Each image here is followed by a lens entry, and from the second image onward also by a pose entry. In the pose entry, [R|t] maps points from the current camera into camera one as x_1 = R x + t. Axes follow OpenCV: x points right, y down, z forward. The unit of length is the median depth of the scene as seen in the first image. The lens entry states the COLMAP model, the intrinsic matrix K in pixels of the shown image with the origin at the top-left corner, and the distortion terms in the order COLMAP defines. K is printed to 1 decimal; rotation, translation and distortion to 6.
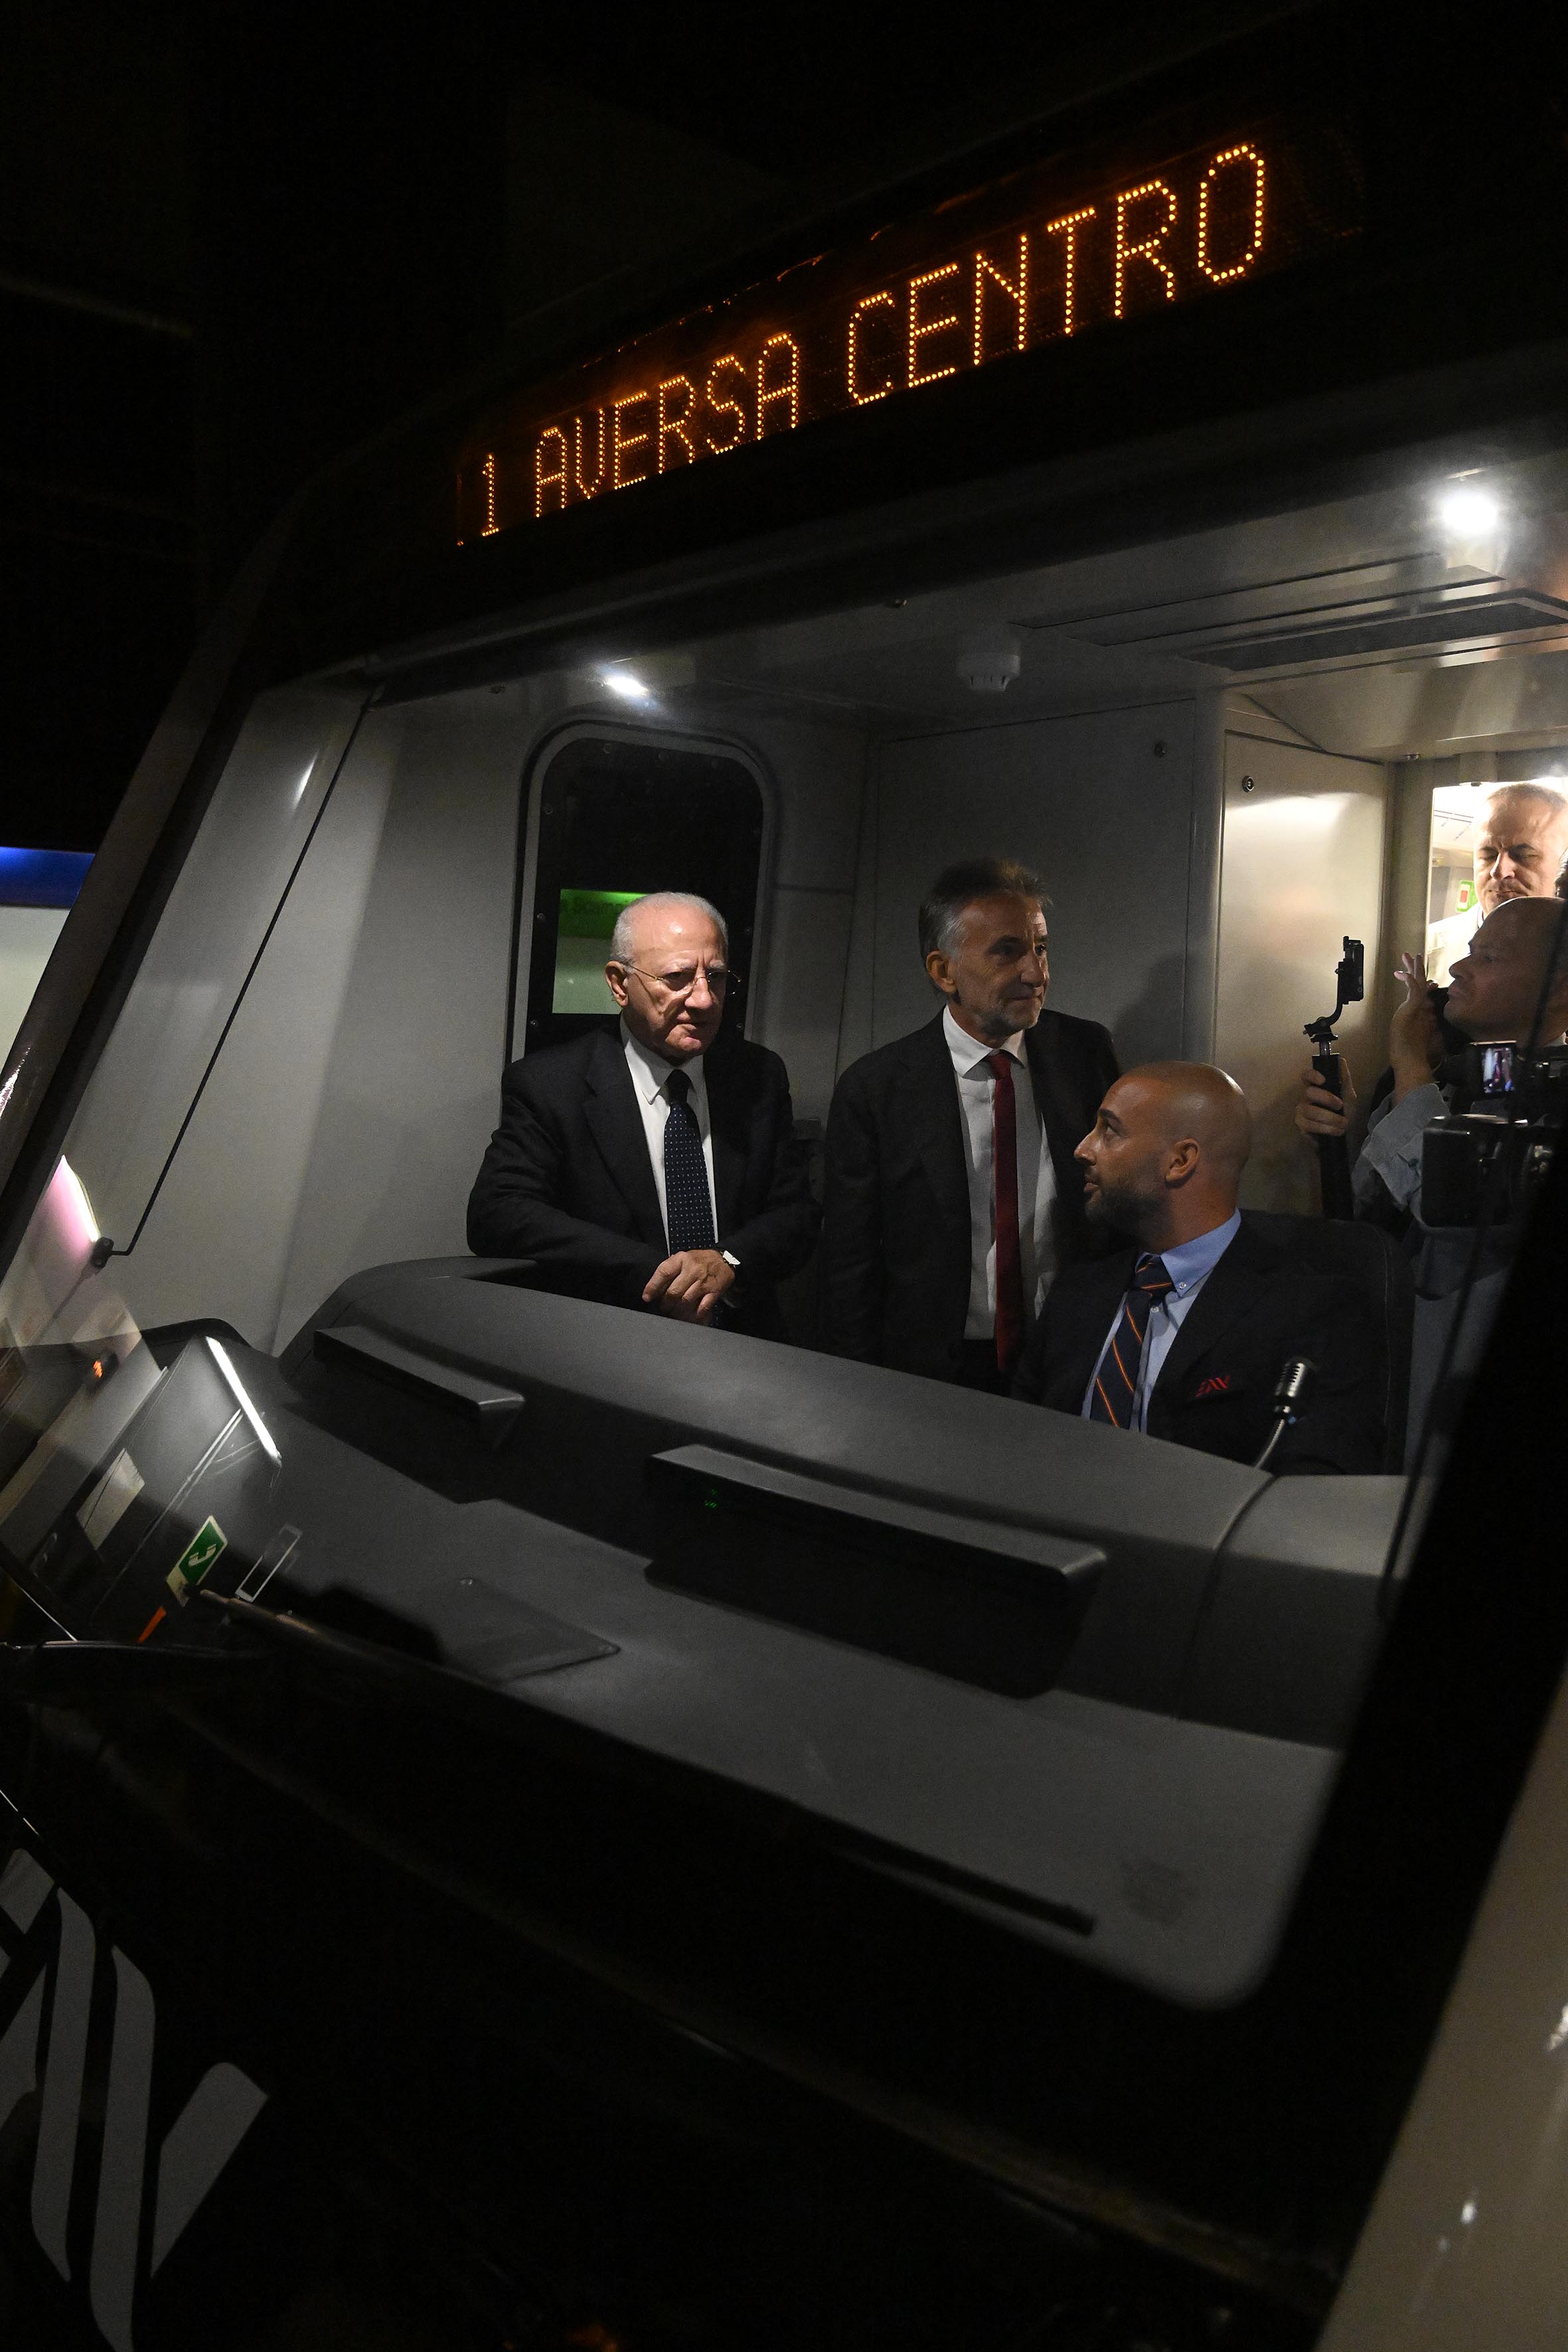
lens RADIAL K [[1807.9, 0, 784.0], [0, 1807.9, 1176.0], [0, 0, 1]] dist [-0.003134, -0.001218]
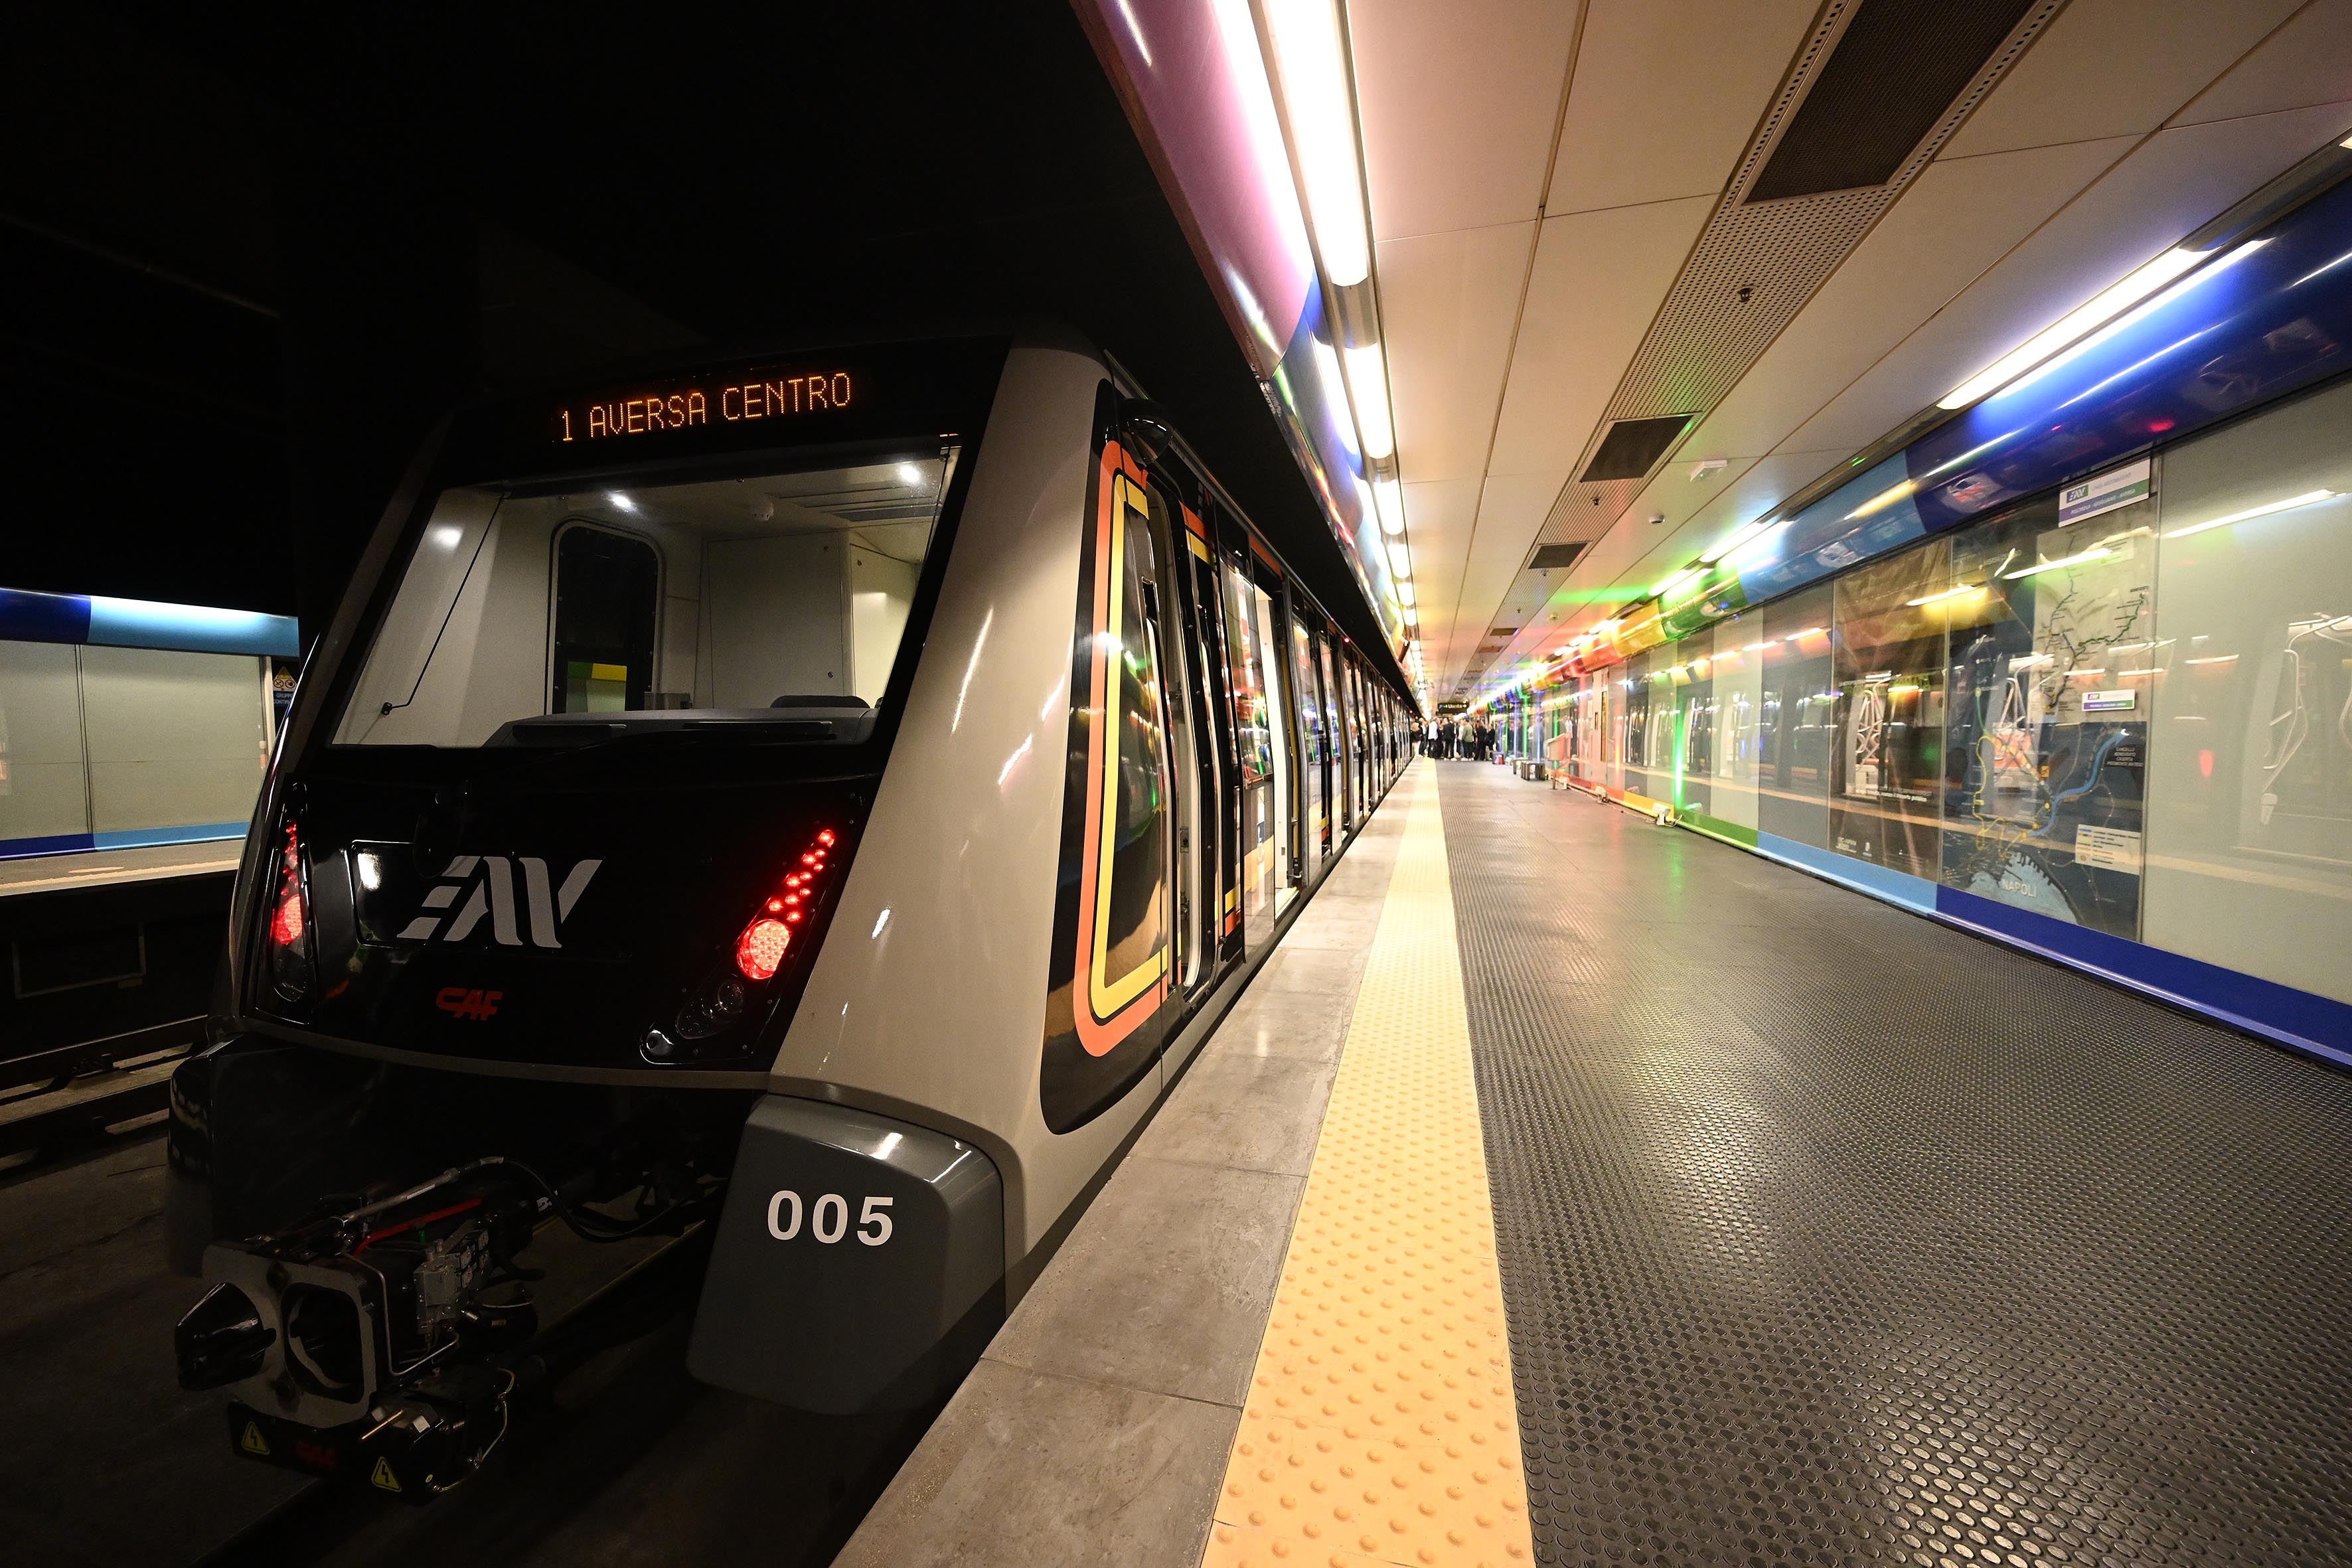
lens RADIAL K [[916.0, 0, 1176.0], [0, 916.0, 784.0], [0, 0, 1]] dist [0.000243, -0.000244]
pose [[0.842450, -0.054287, 0.536032, -0.195551], [0.071043, 0.997416, -0.010641, 0.305359], [-0.534069, 0.047046, 0.844131, -0.796452]]
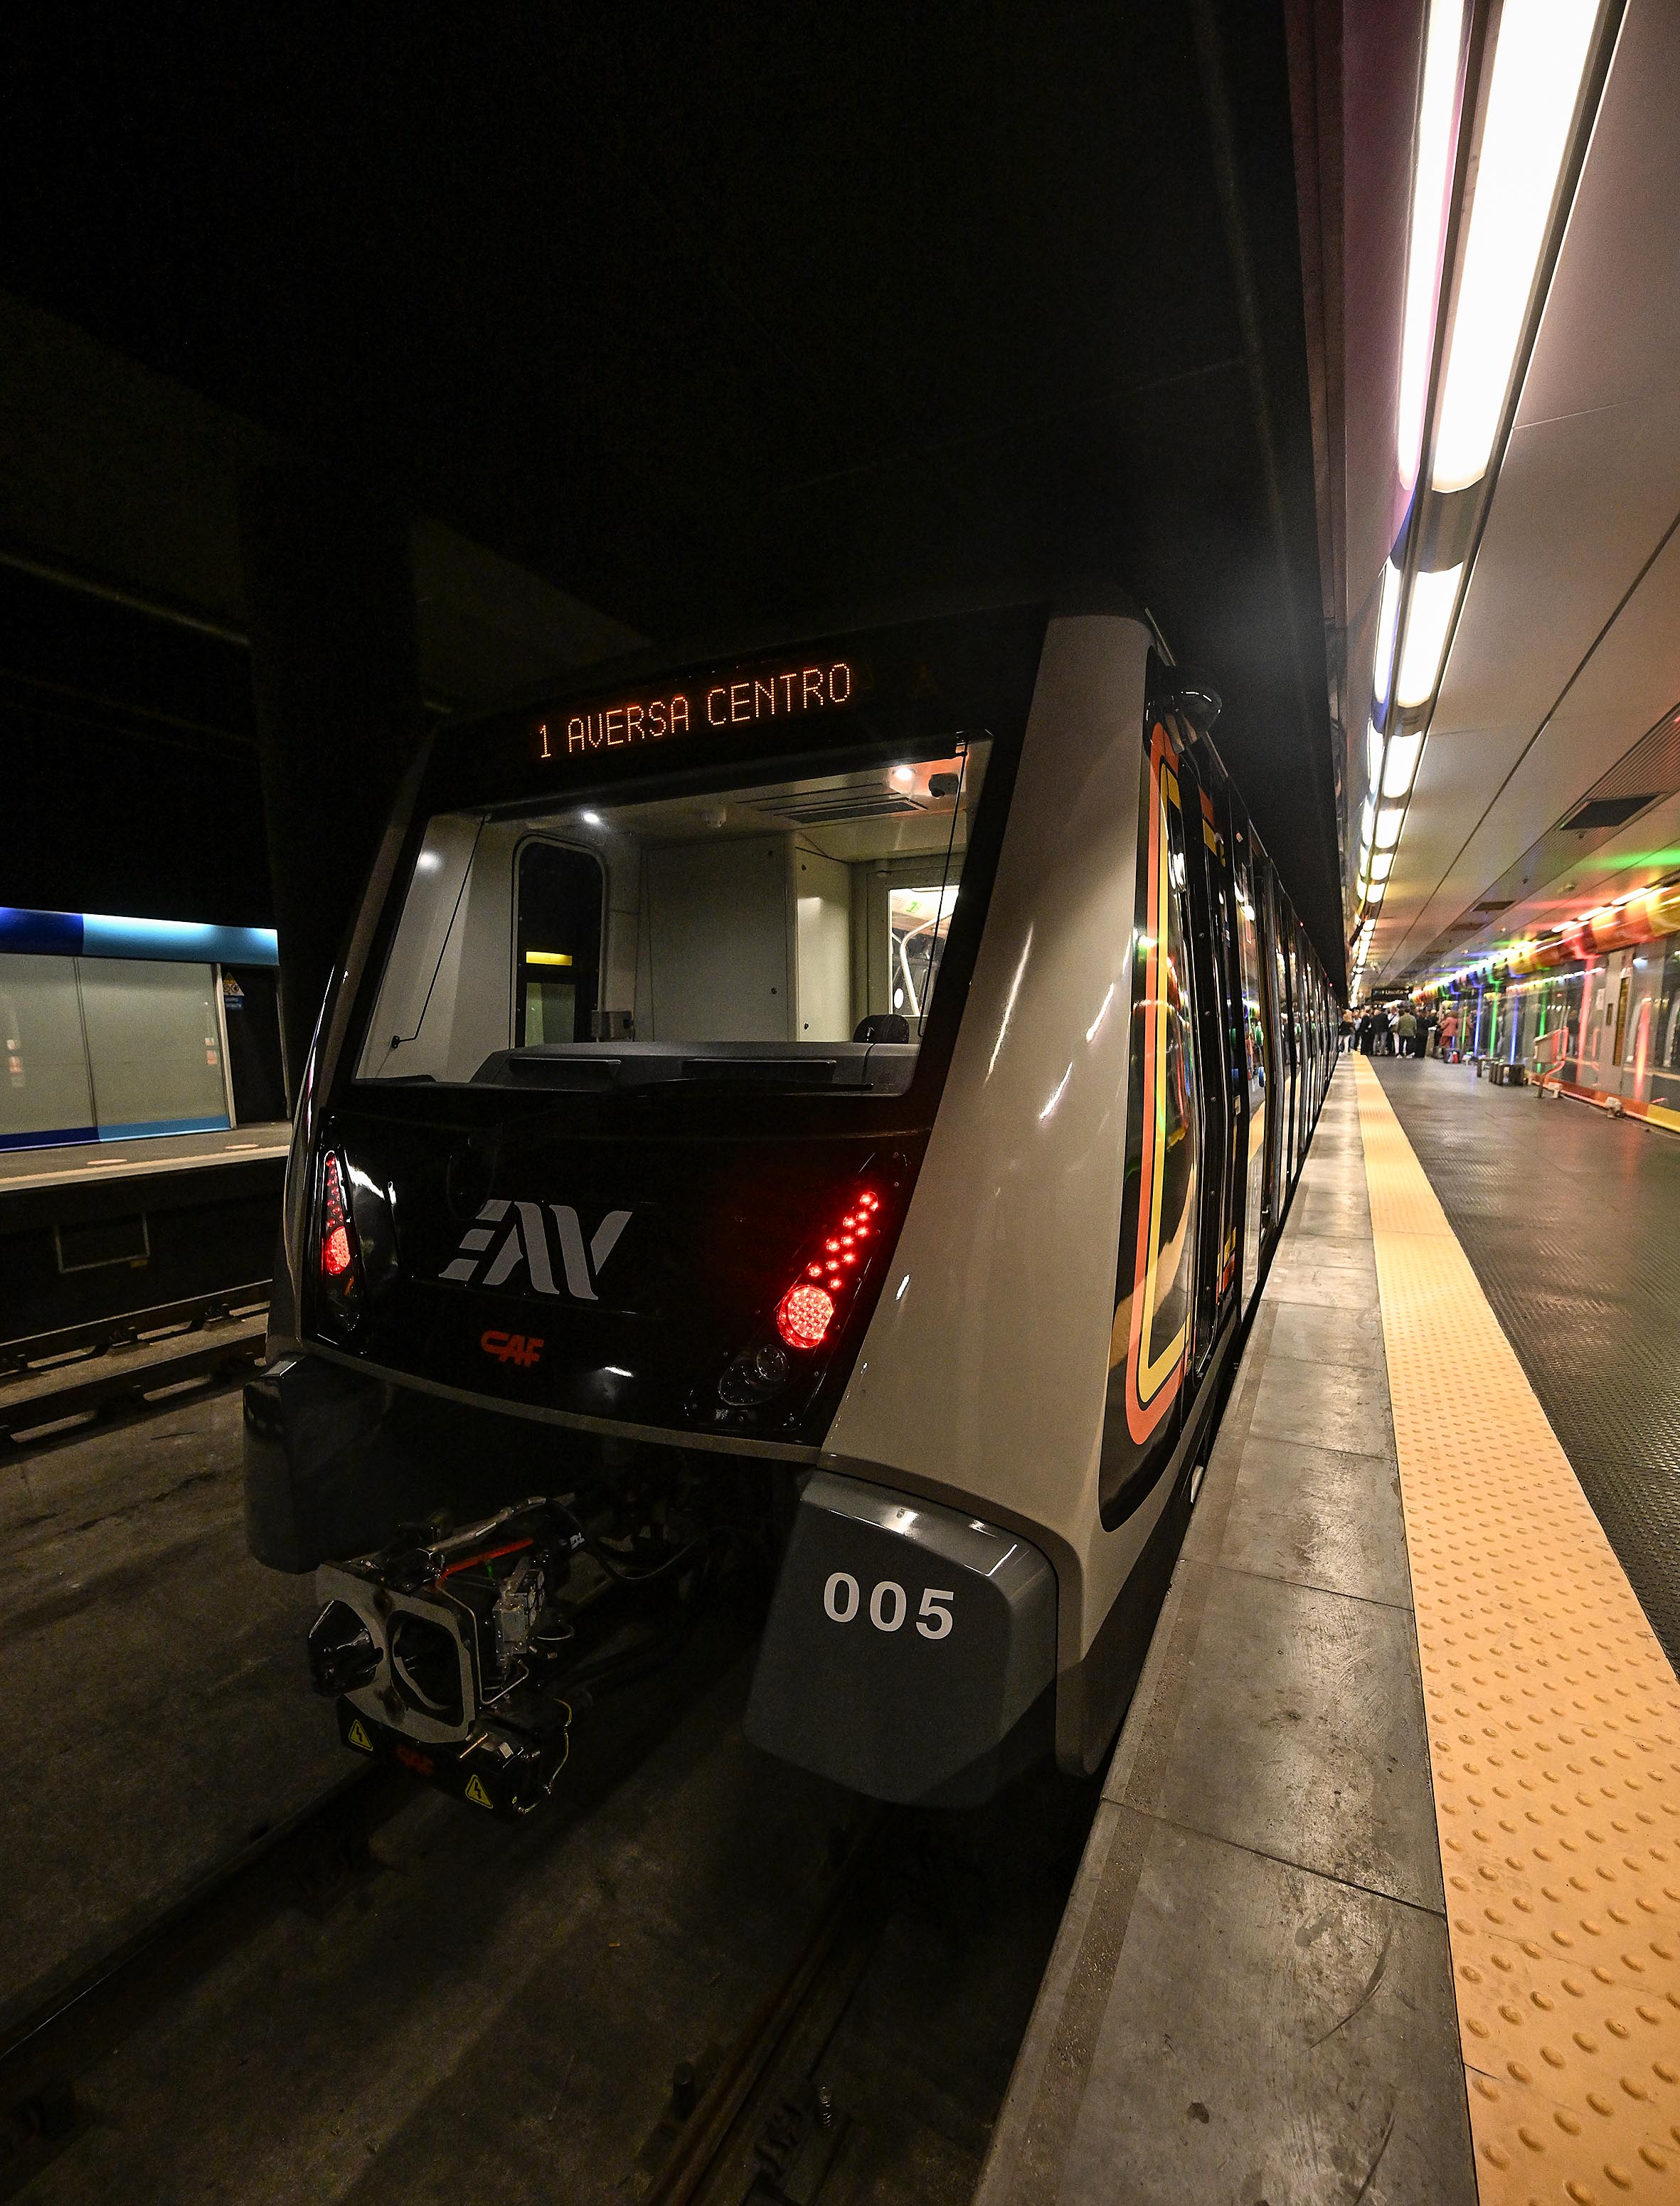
lens RADIAL K [[981.3, 0, 840.2], [0, 981.3, 1170.0], [0, 0, 1]] dist [0.000676, -0.000840]
pose [[0.935069, -0.079472, 0.345443, -0.374528], [0.059707, 0.995931, 0.067502, 0.214830], [-0.349401, -0.042494, 0.936009, -0.633934]]
